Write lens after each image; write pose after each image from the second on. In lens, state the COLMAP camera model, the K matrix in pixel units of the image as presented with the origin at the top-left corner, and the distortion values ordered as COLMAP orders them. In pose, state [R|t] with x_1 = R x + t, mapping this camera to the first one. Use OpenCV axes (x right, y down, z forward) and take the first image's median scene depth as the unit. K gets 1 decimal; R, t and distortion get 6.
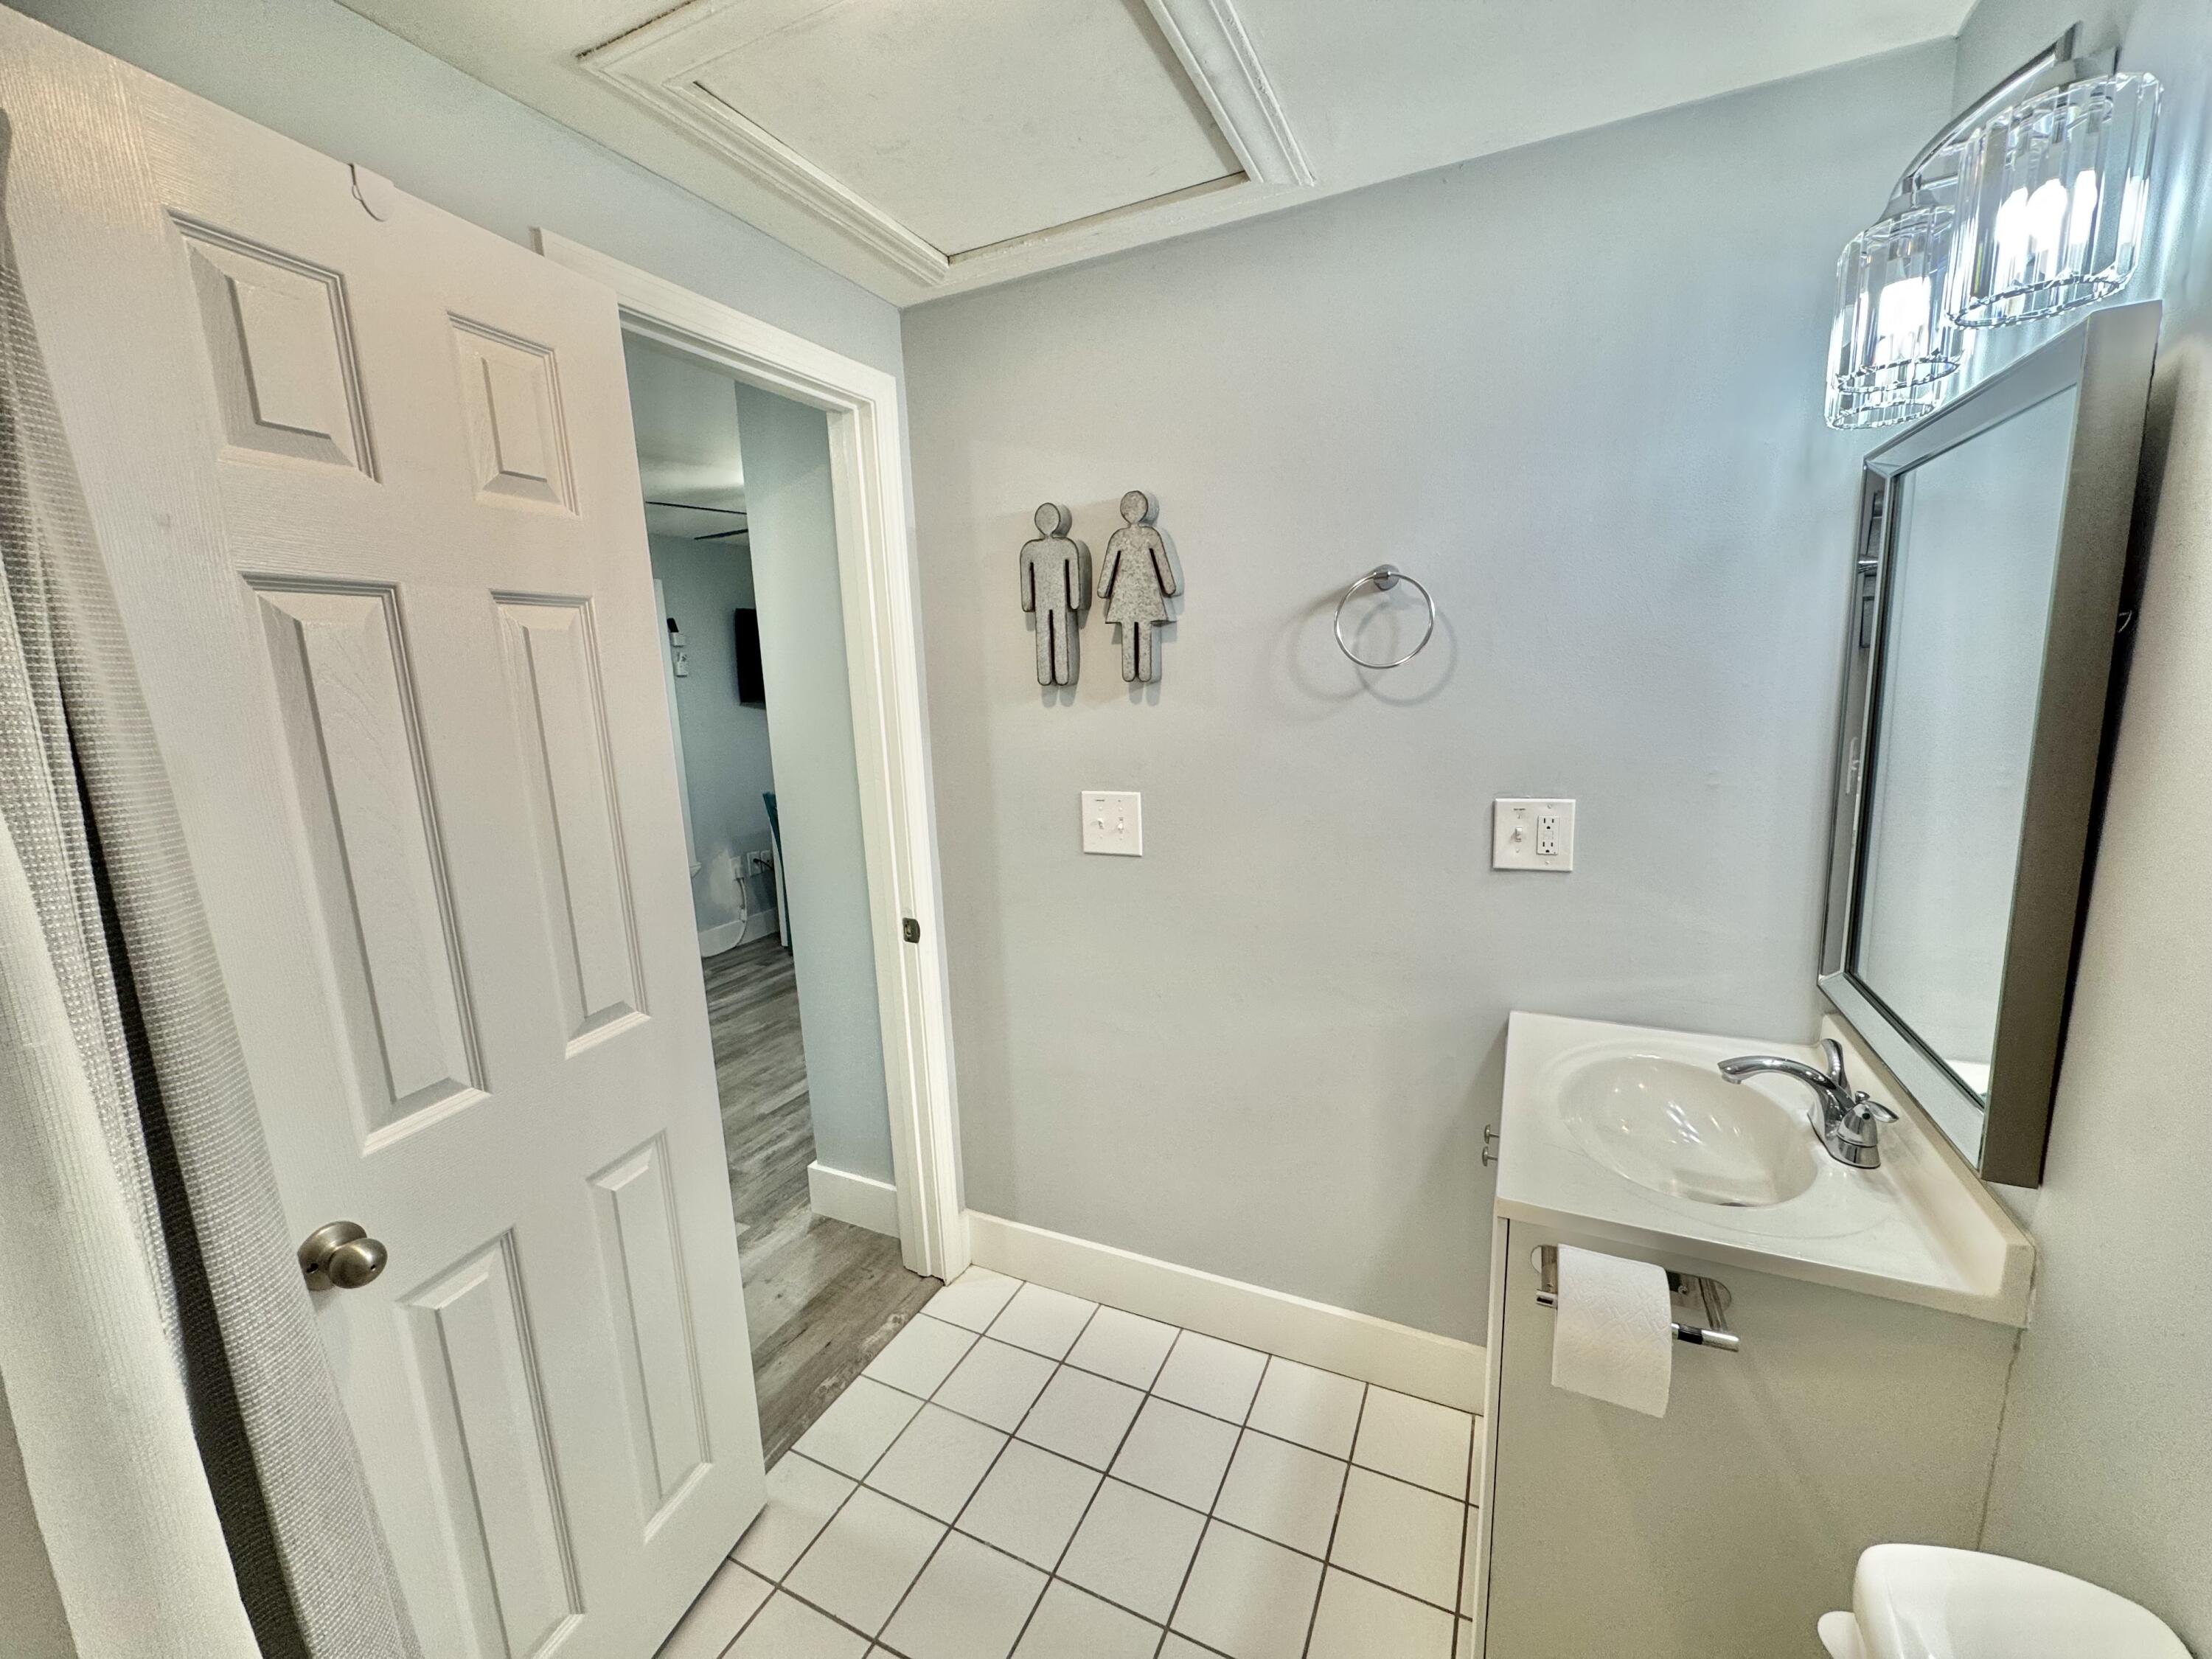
lens RADIAL K [[880.6, 0, 1106.7], [0, 880.6, 832.7], [0, 0, 1]] dist [-0.004014, 0.000101]
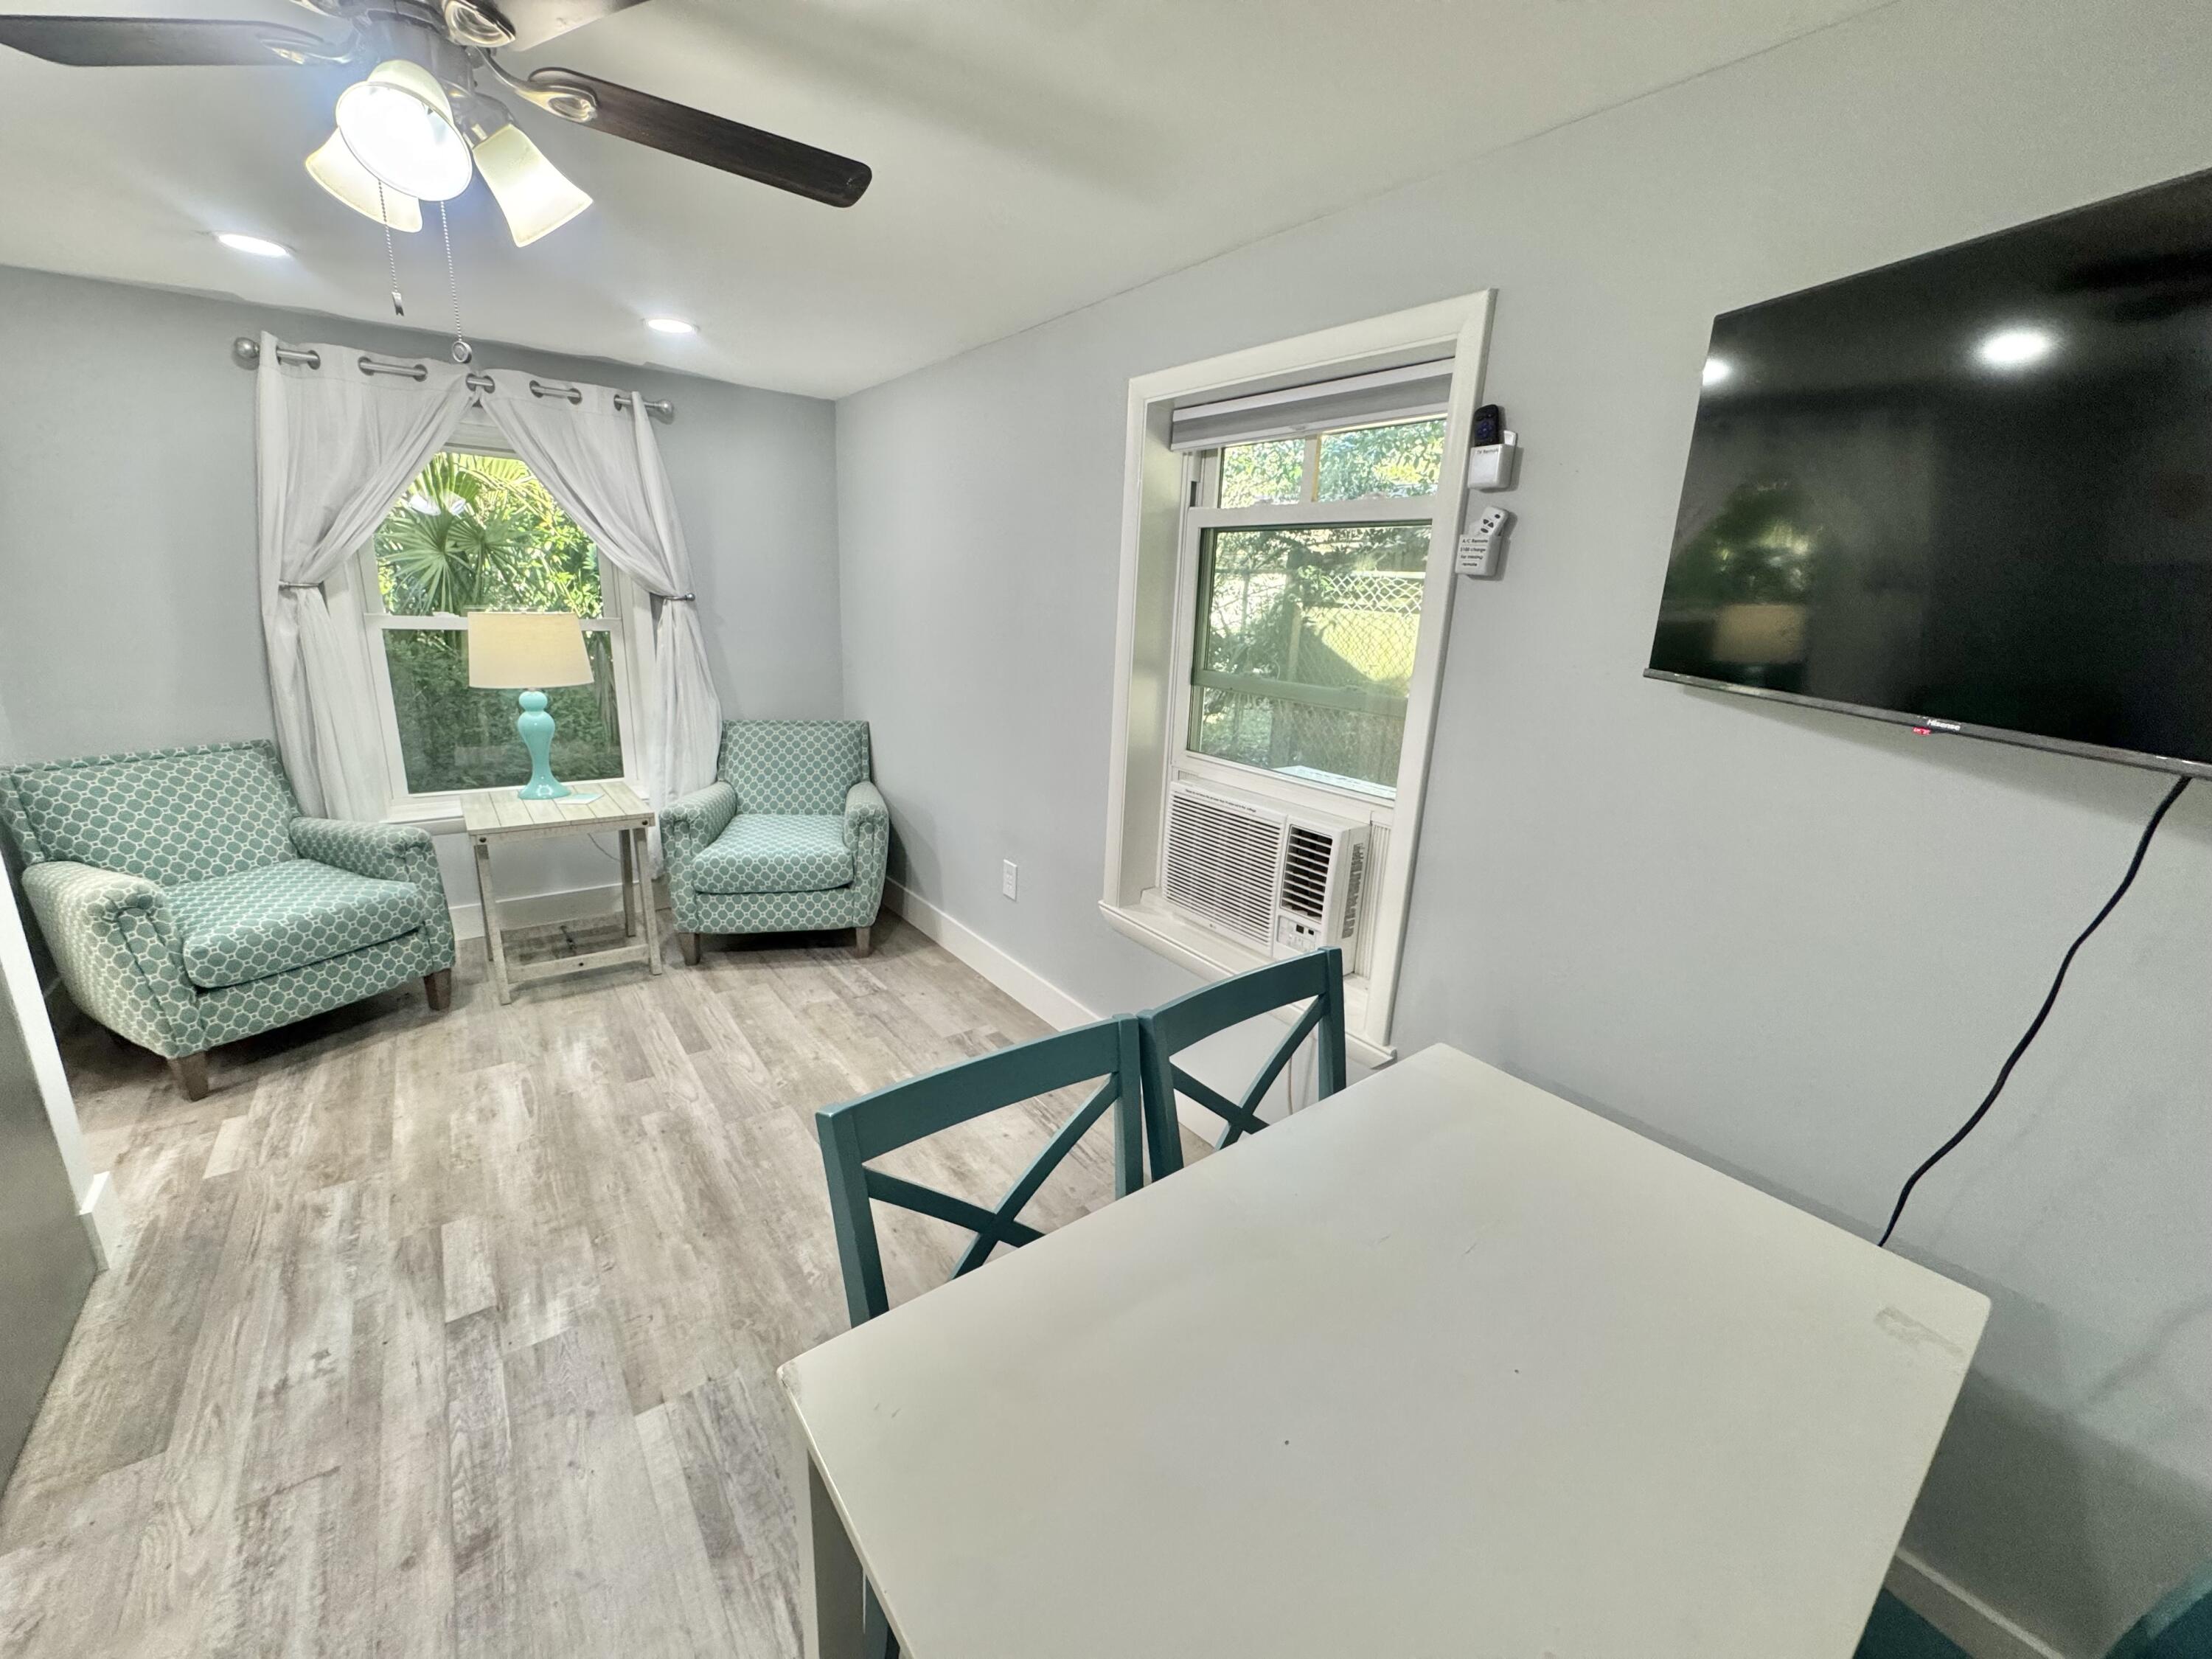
lens RADIAL K [[880.6, 0, 1107.9], [0, 880.6, 837.8], [0, 0, 1]] dist [-0.004014, 0.000101]
pose [[-0.462279, 0.258548, -0.848205, -0.112537], [-0.179794, 0.909350, 0.375175, -0.249899], [0.868316, 0.325938, -0.373888, 1.375290]]
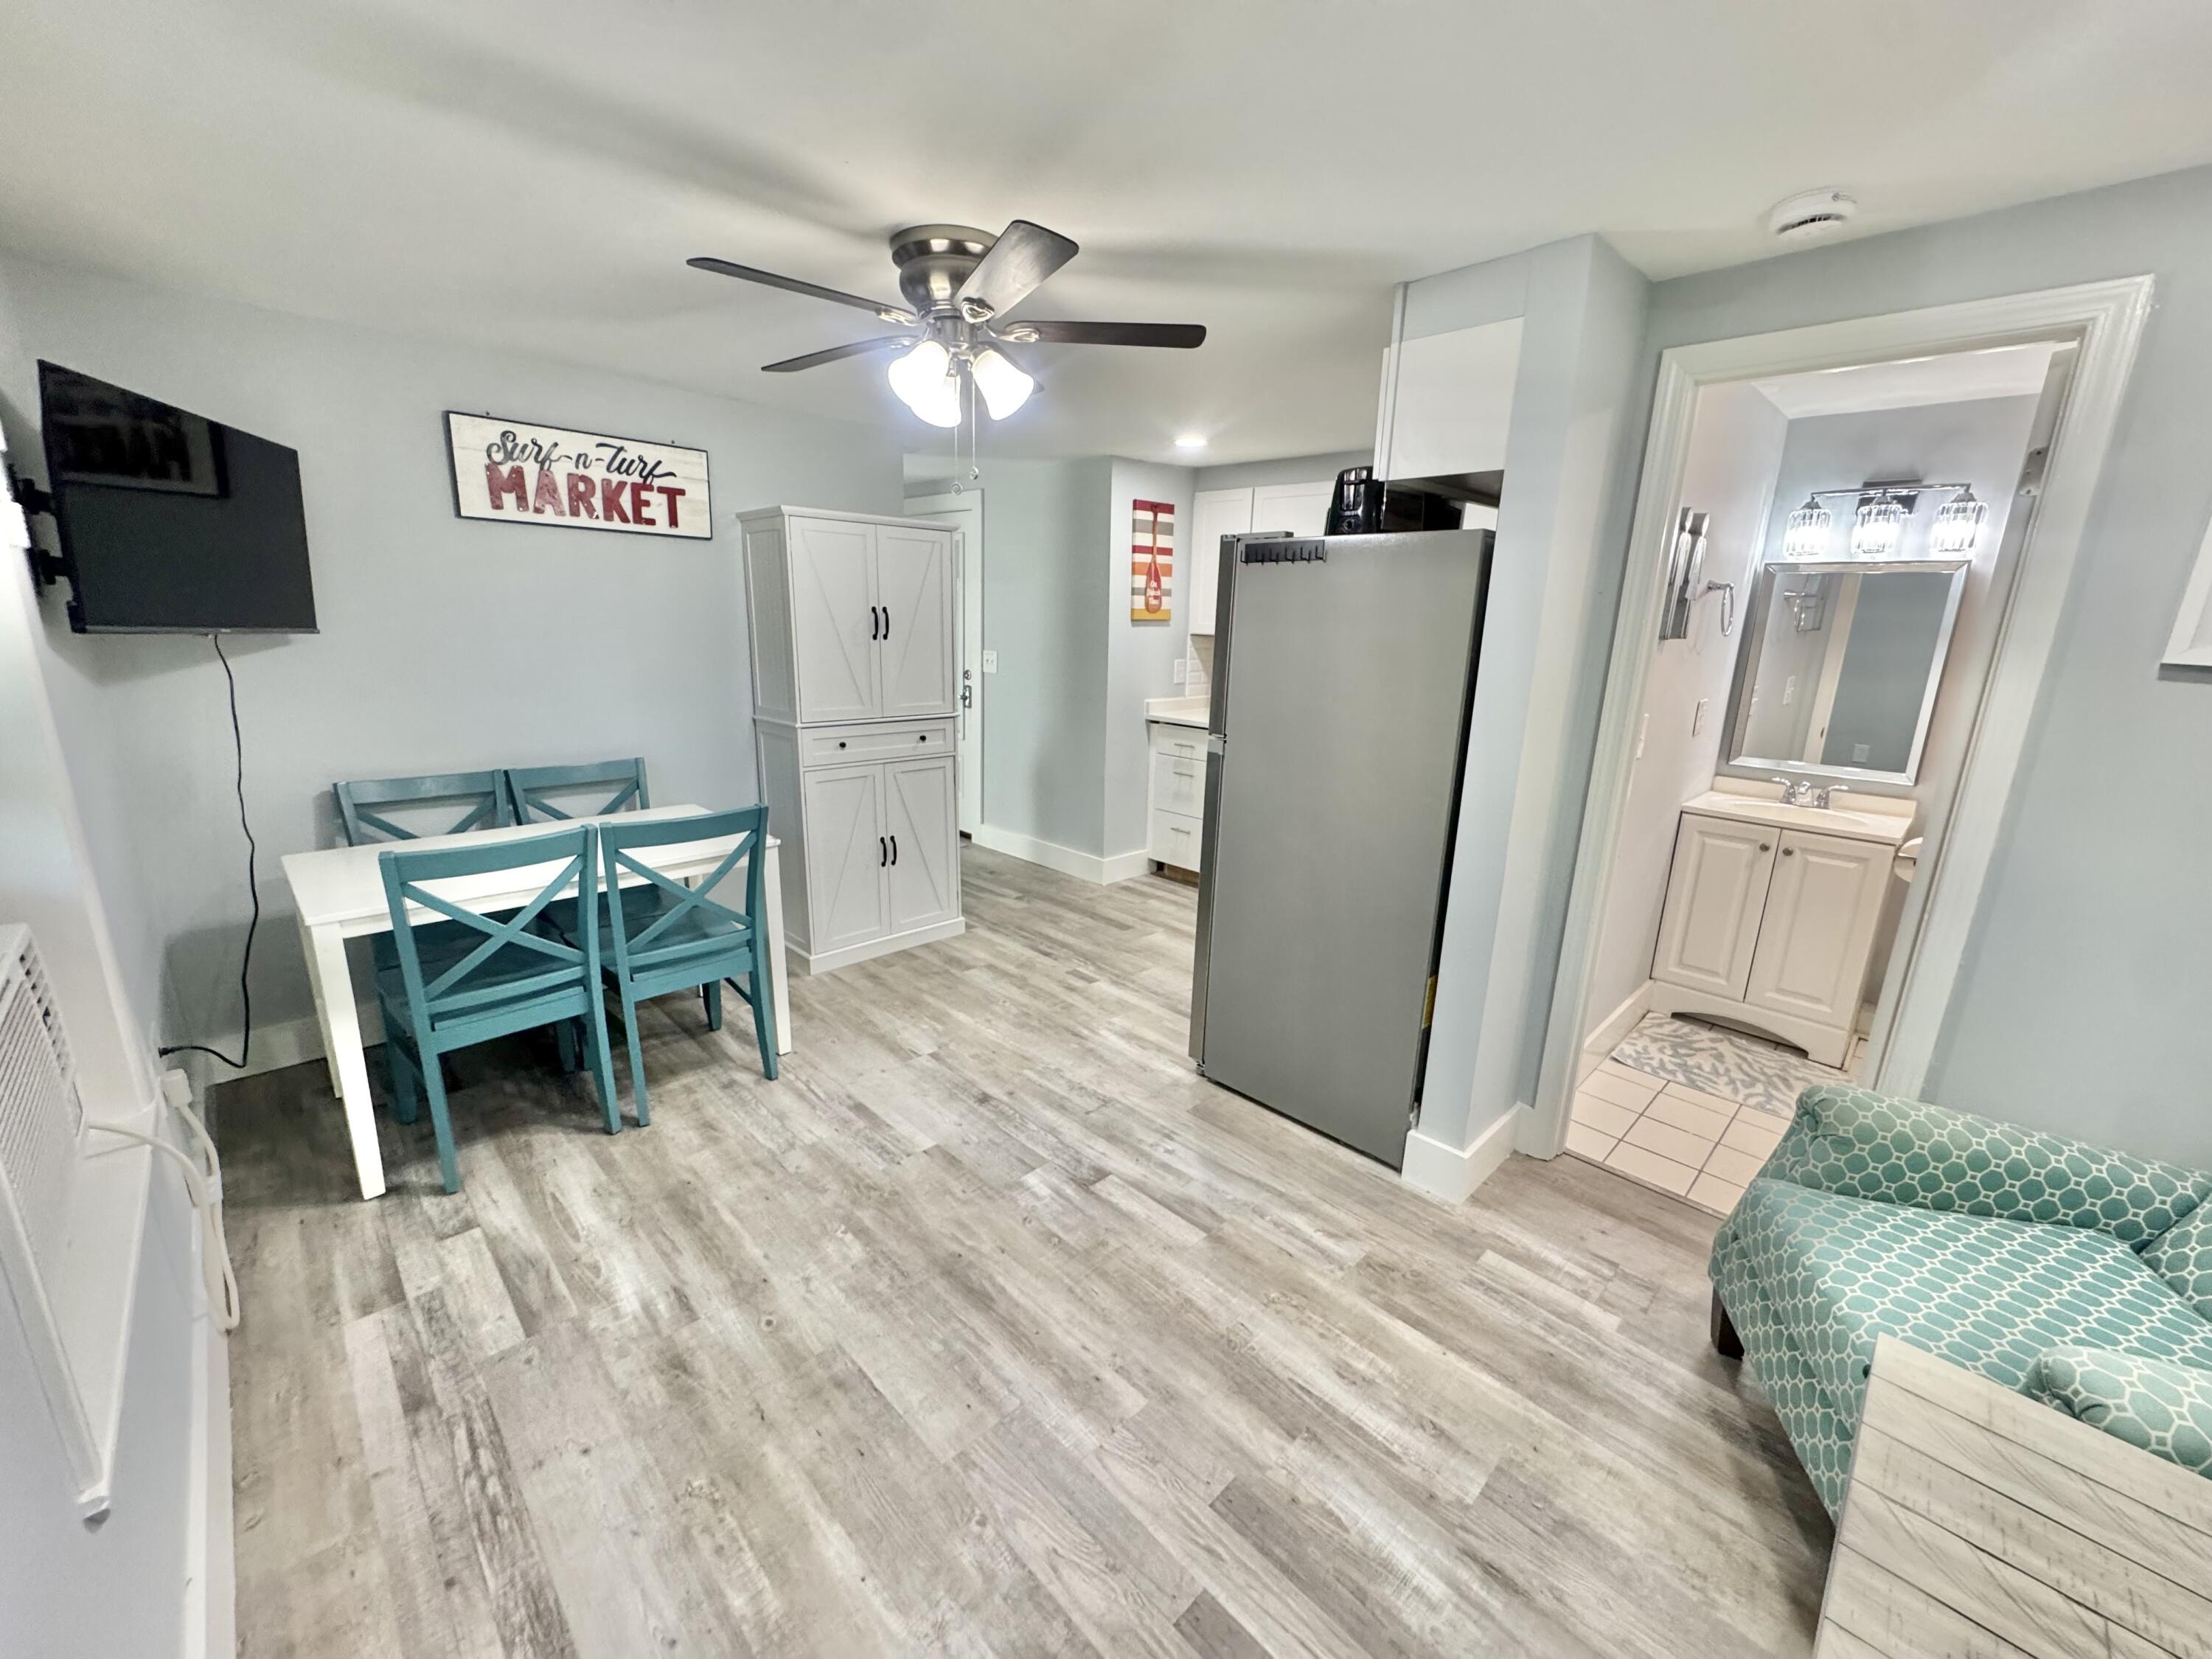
lens RADIAL K [[880.6, 0, 1104.7], [0, 880.6, 832.0], [0, 0, 1]] dist [-0.004014, 0.000101]
pose [[0.339437, -0.183643, 0.922528, -0.873279], [0.124271, 0.980915, 0.149541, -0.101315], [-0.932383, 0.063883, 0.355781, 0.694155]]
